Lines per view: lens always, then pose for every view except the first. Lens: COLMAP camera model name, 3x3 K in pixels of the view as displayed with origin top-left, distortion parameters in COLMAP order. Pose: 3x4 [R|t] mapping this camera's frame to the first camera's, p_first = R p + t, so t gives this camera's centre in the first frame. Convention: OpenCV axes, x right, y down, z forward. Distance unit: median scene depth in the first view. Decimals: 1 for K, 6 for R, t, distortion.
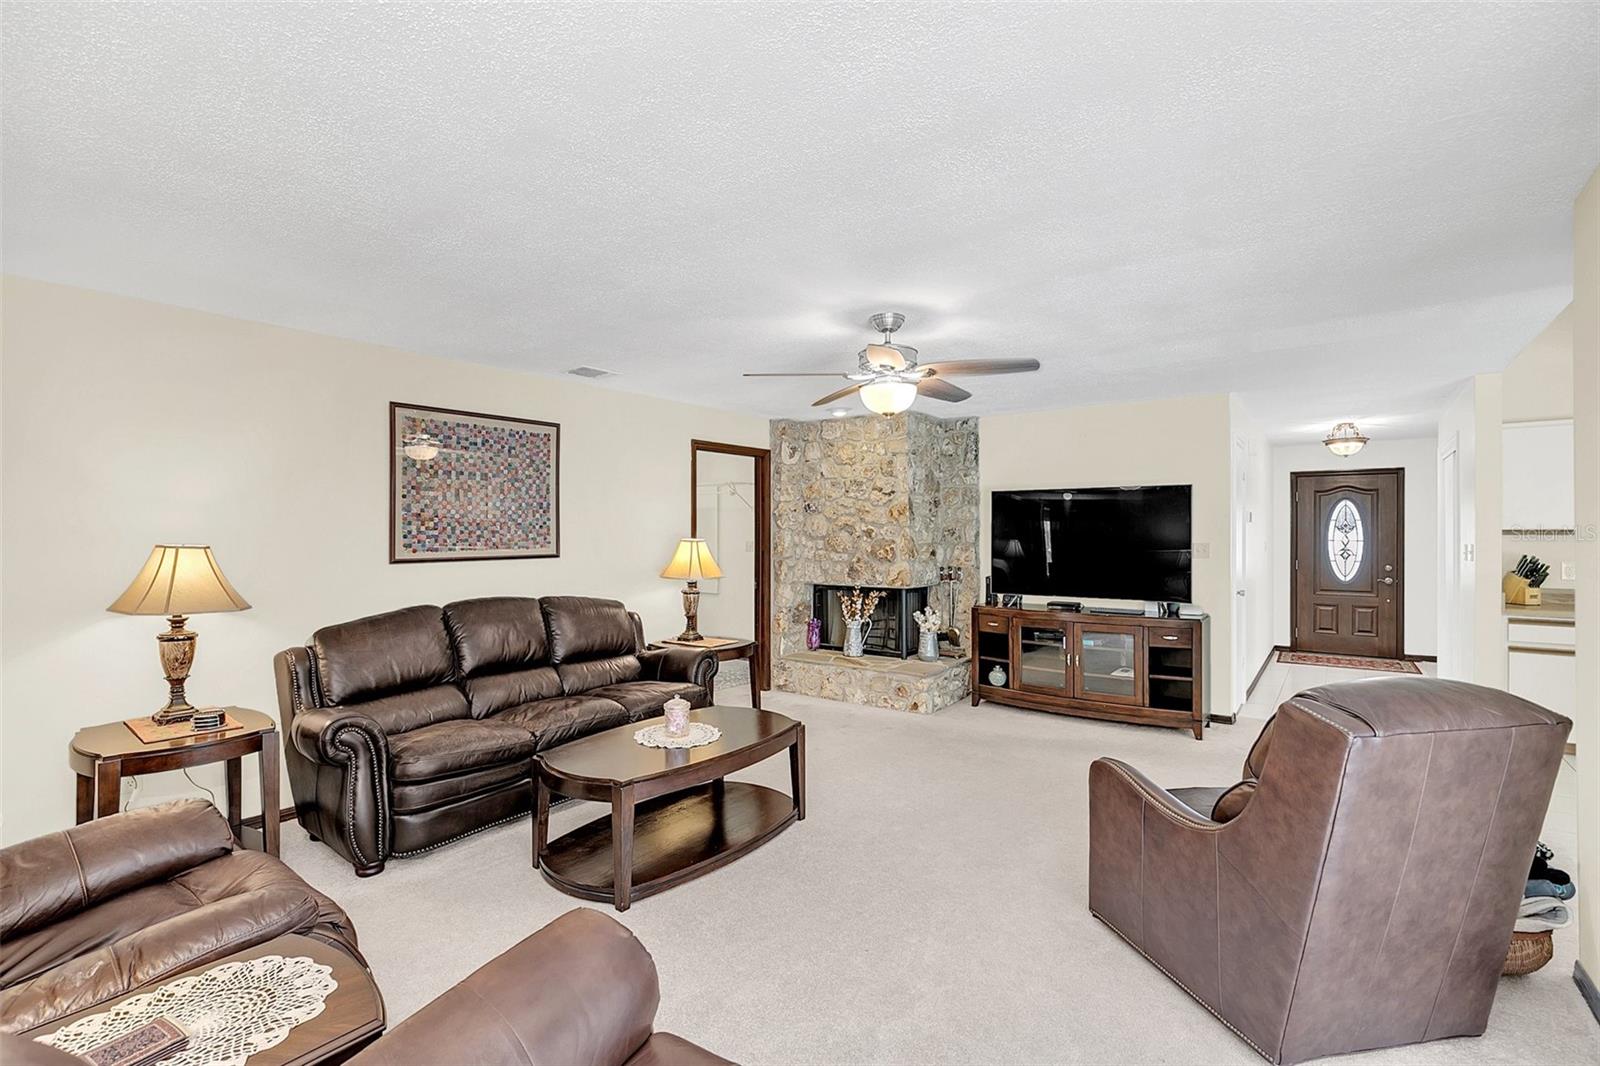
lens RADIAL K [[745.2, 0, 794.2], [0, 745.2, 529.0], [0, 0, 1]] dist [0.000642, 0.000156]
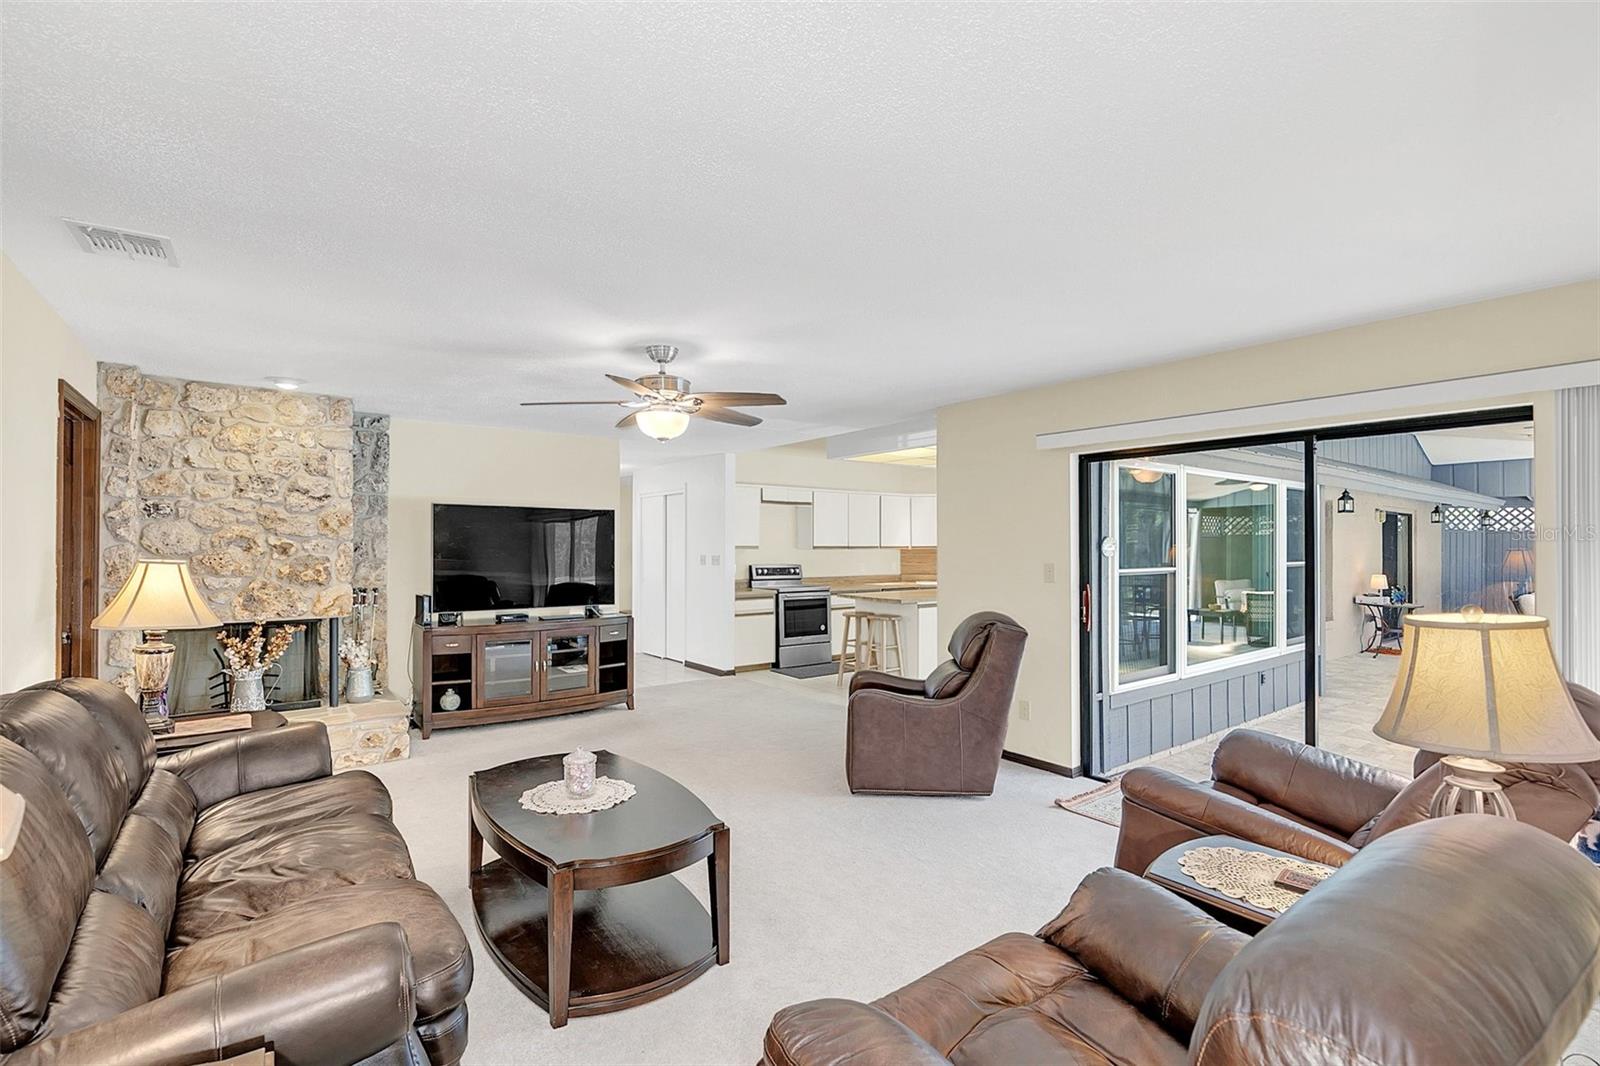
lens RADIAL K [[745.2, 0, 791.3], [0, 745.2, 540.8], [0, 0, 1]] dist [0.000642, 0.000156]
pose [[0.264208, 0.006200, 0.964446, -0.486316], [-0.011167, 0.999932, -0.003369, -0.005436], [-0.964401, -0.009880, 0.264260, 0.310638]]
